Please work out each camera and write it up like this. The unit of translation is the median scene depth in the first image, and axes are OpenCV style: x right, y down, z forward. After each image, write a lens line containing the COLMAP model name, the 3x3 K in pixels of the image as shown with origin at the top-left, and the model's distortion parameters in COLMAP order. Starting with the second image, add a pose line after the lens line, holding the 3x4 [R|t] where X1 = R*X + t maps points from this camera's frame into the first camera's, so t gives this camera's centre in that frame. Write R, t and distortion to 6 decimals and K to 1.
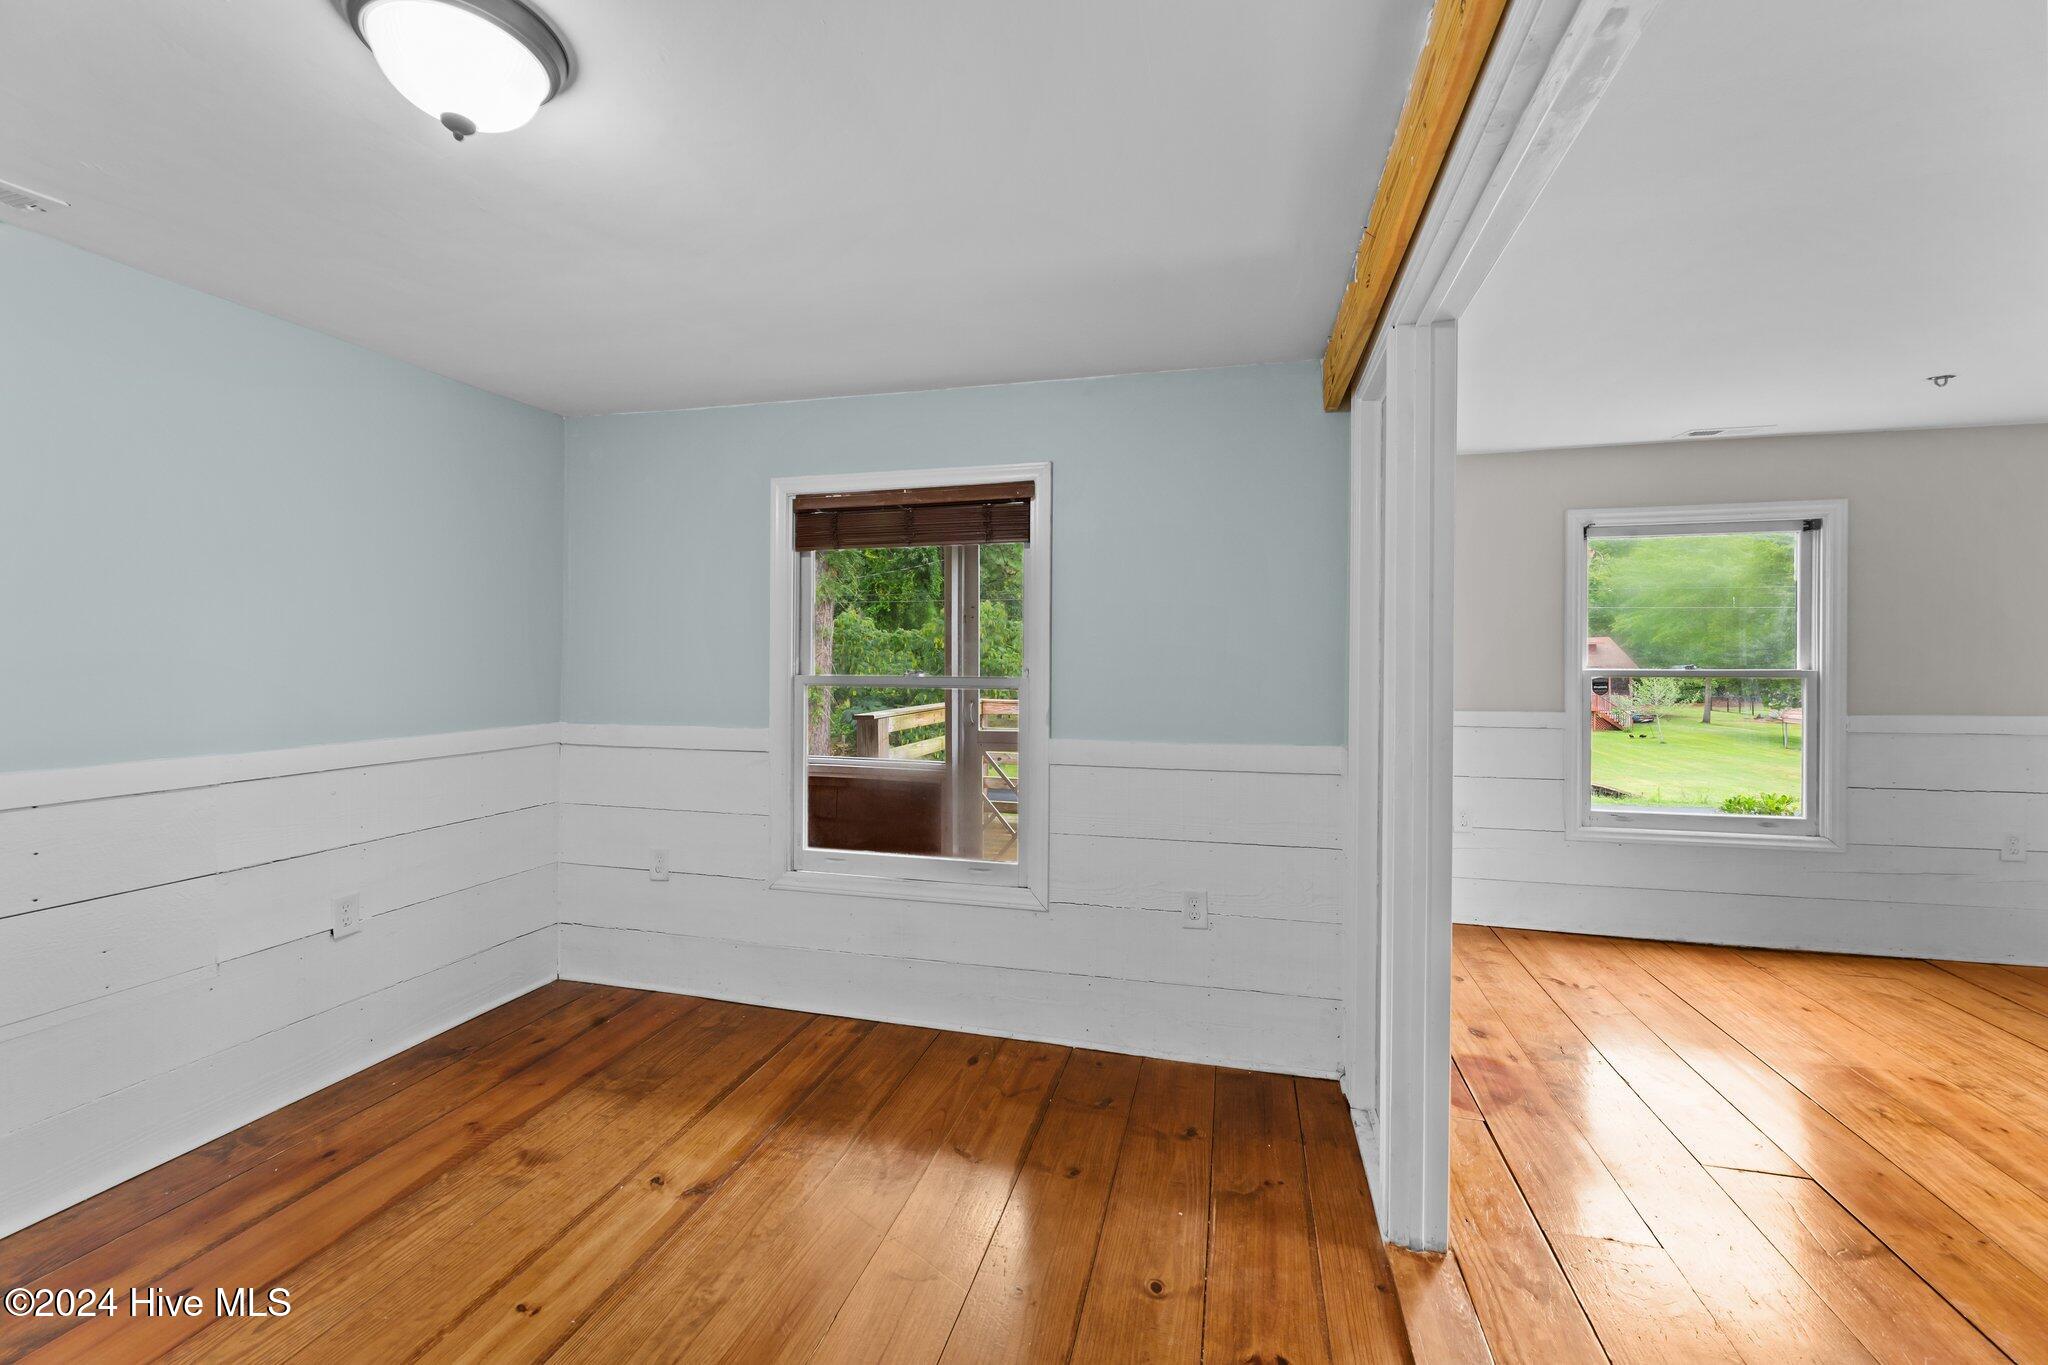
lens RADIAL K [[823.7, 0, 1024.7], [0, 823.7, 670.0], [0, 0, 1]] dist [-0.003497, -0.000274]
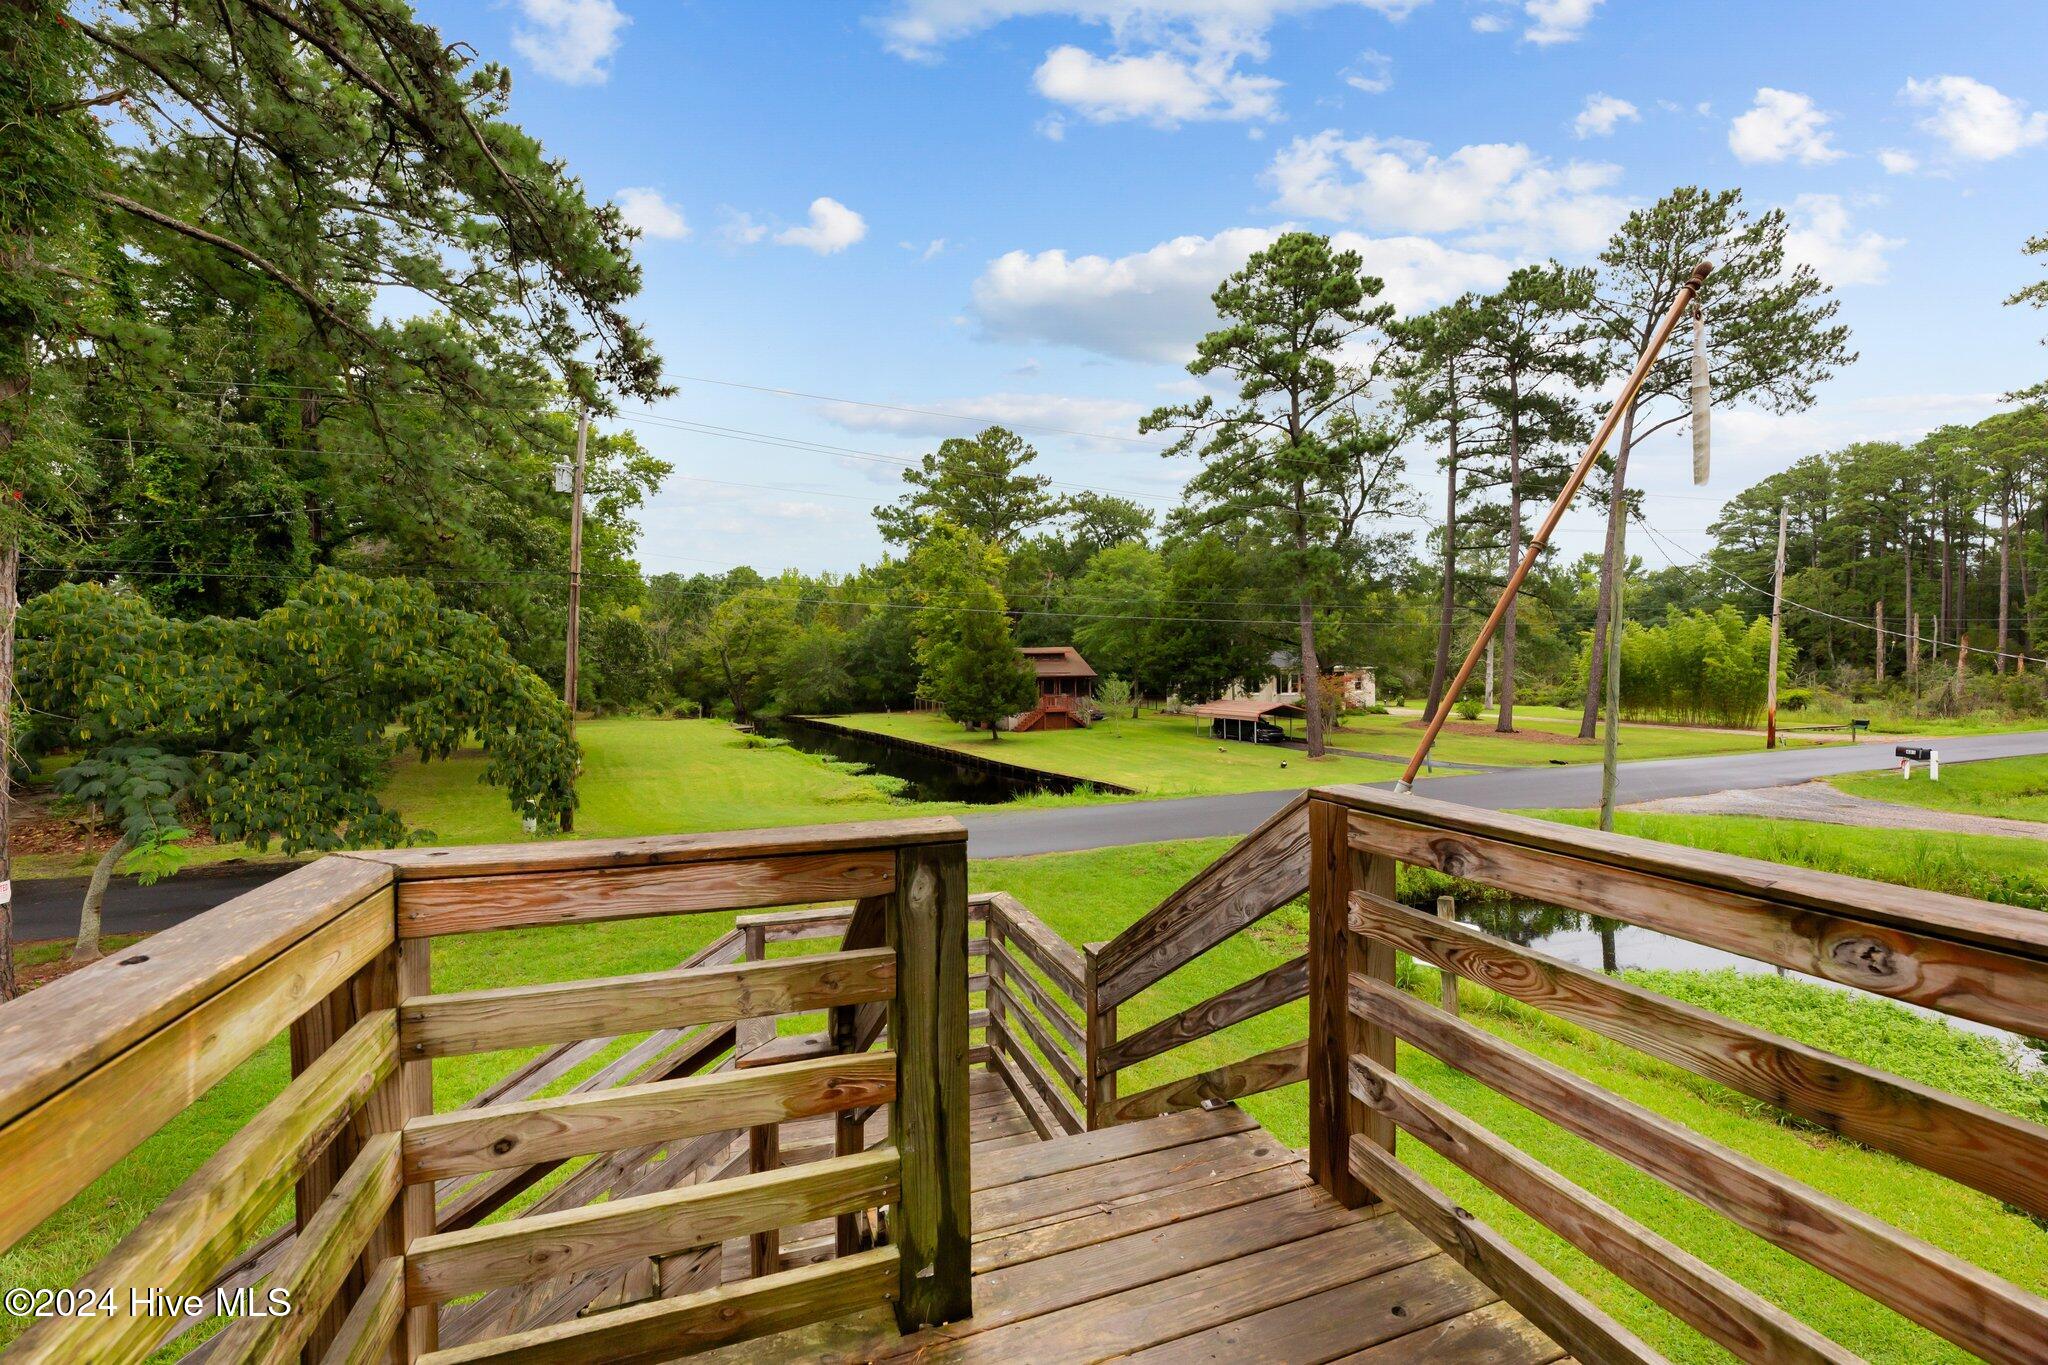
lens RADIAL K [[823.7, 0, 1020.9], [0, 823.7, 680.4], [0, 0, 1]] dist [-0.003497, -0.000274]
pose [[0.824596, -0.012647, 0.565581, -0.007069], [0.010684, 0.999920, 0.006782, -0.002309], [-0.565621, 0.000450, 0.824665, 0.149783]]
